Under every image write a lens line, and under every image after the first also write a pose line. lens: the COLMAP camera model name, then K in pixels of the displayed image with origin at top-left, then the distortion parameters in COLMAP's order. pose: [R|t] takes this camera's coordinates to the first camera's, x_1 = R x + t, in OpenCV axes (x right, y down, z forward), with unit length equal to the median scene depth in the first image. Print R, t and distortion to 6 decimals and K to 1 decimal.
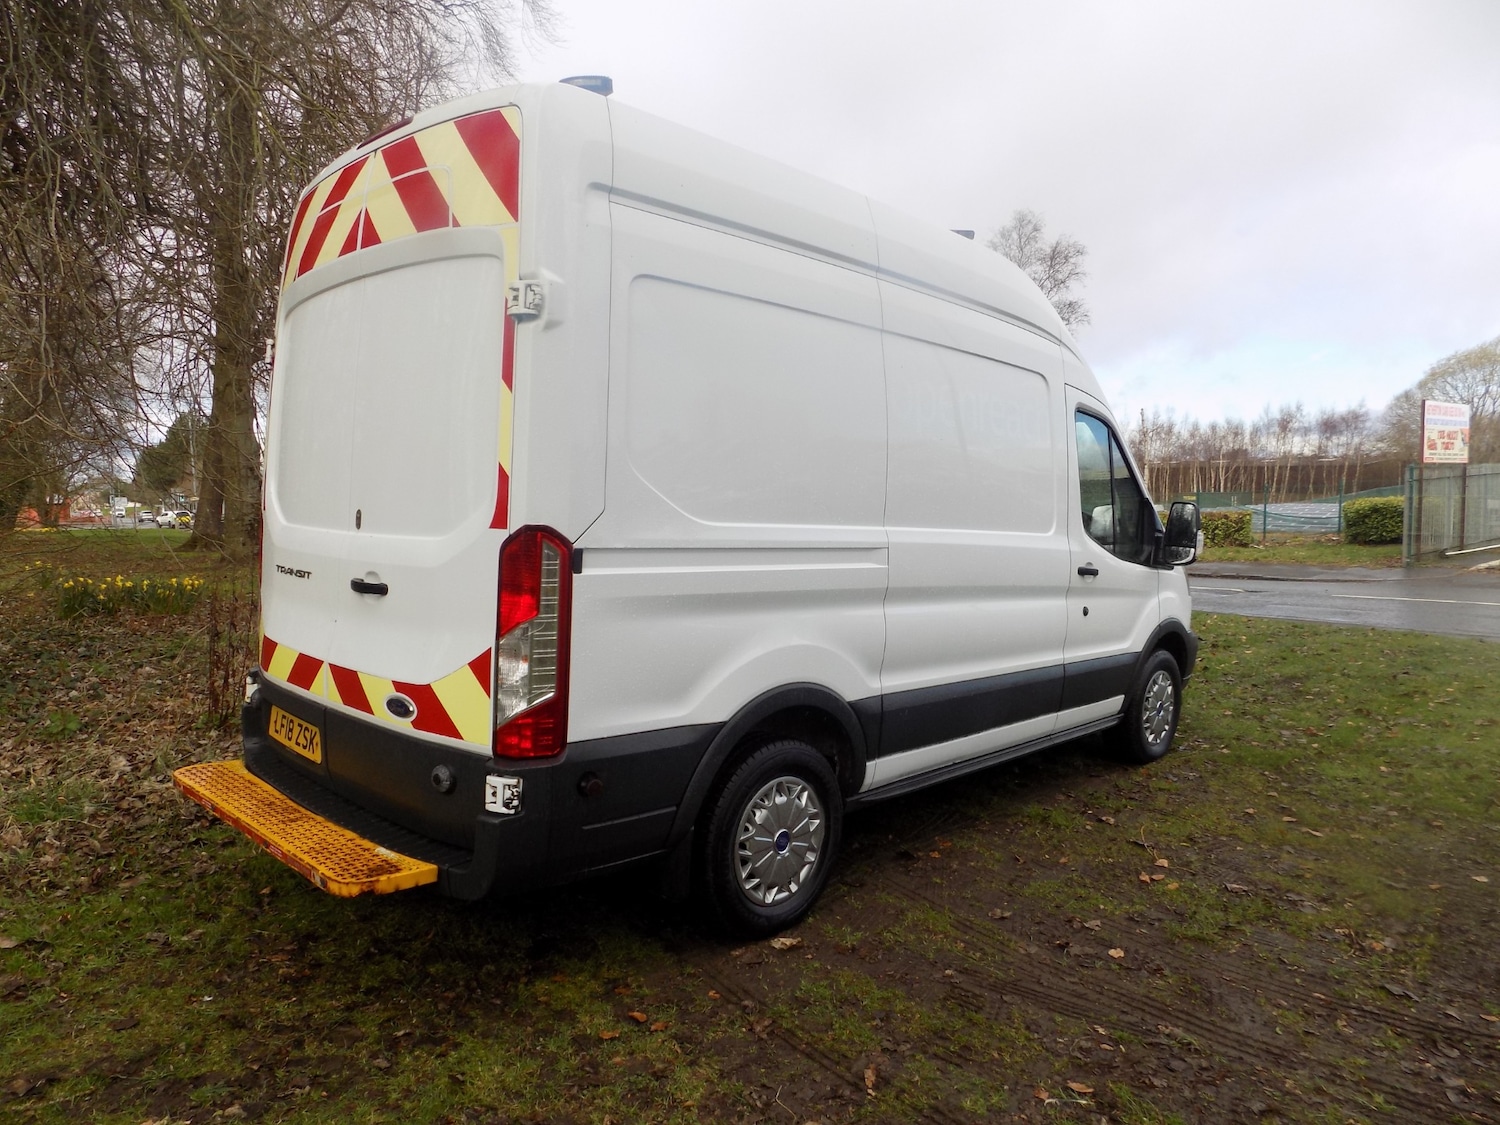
lens RADIAL K [[1014.4, 0, 750.0], [0, 1014.4, 562.5], [0, 0, 1]] dist [-0.077483, 0.080787]
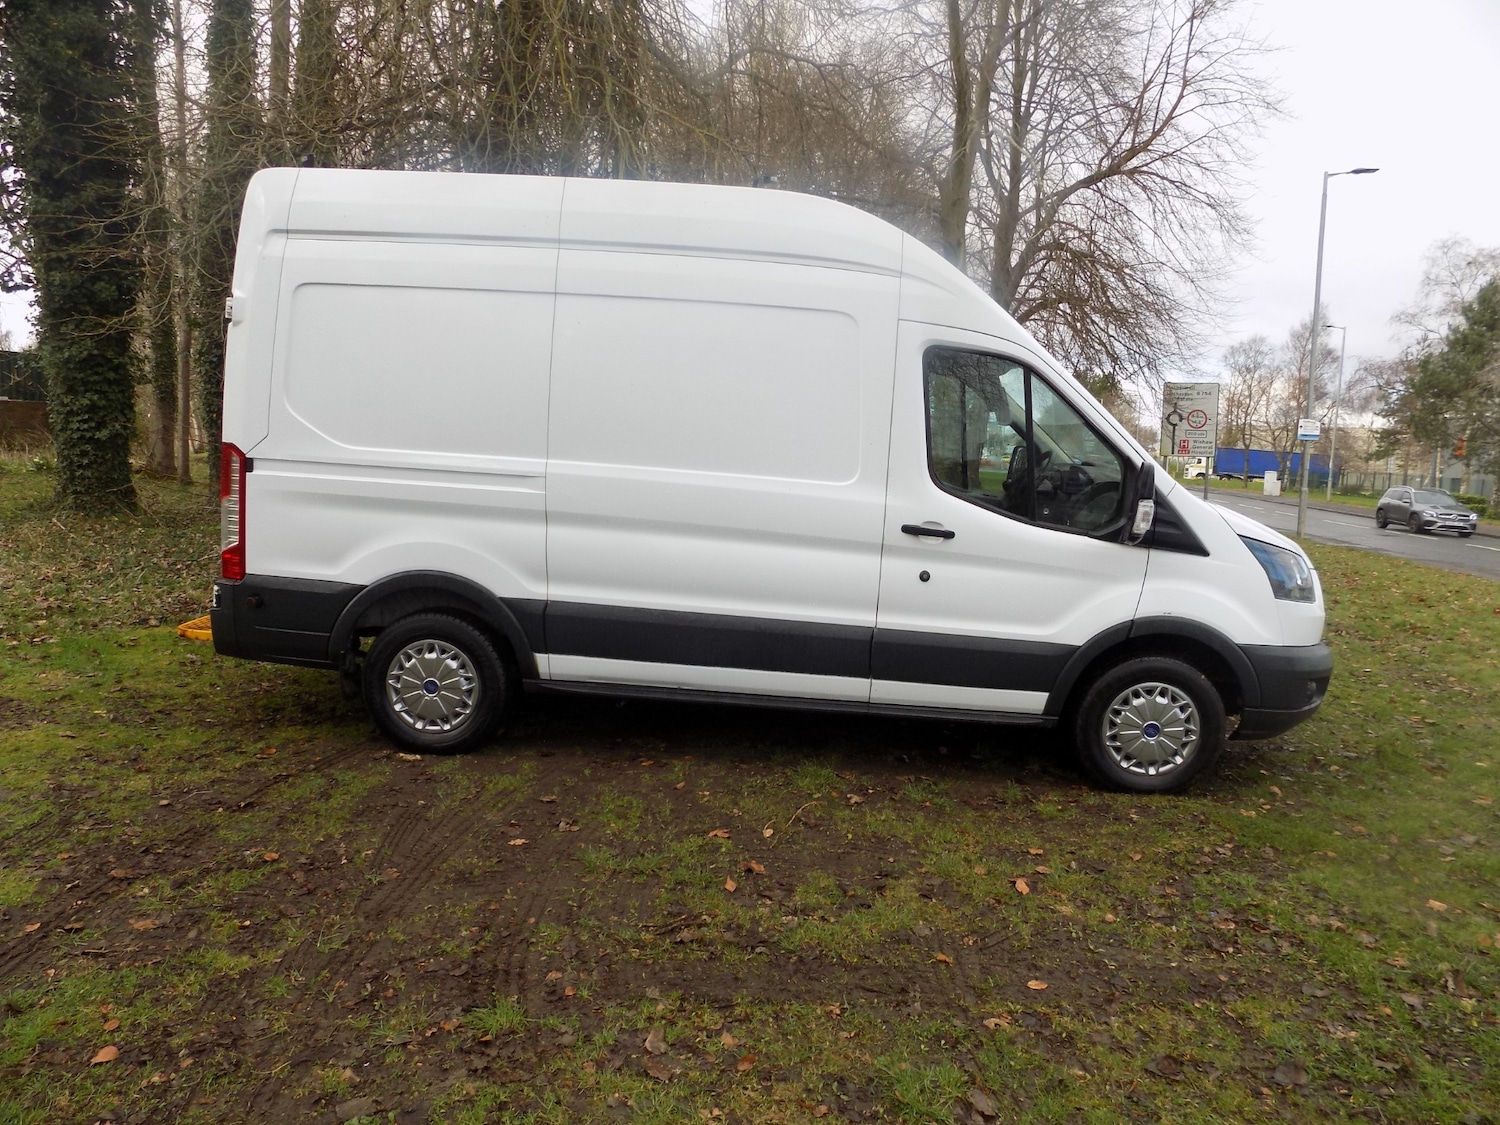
lens RADIAL K [[1009.2, 0, 750.0], [0, 1009.2, 562.5], [0, 0, 1]] dist [-0.058839, 0.036493]
pose [[0.655711, 0.111445, -0.746742, 1.412736], [-0.081478, 0.993715, 0.076758, -0.030363], [0.750603, 0.010512, 0.660670, 0.470667]]
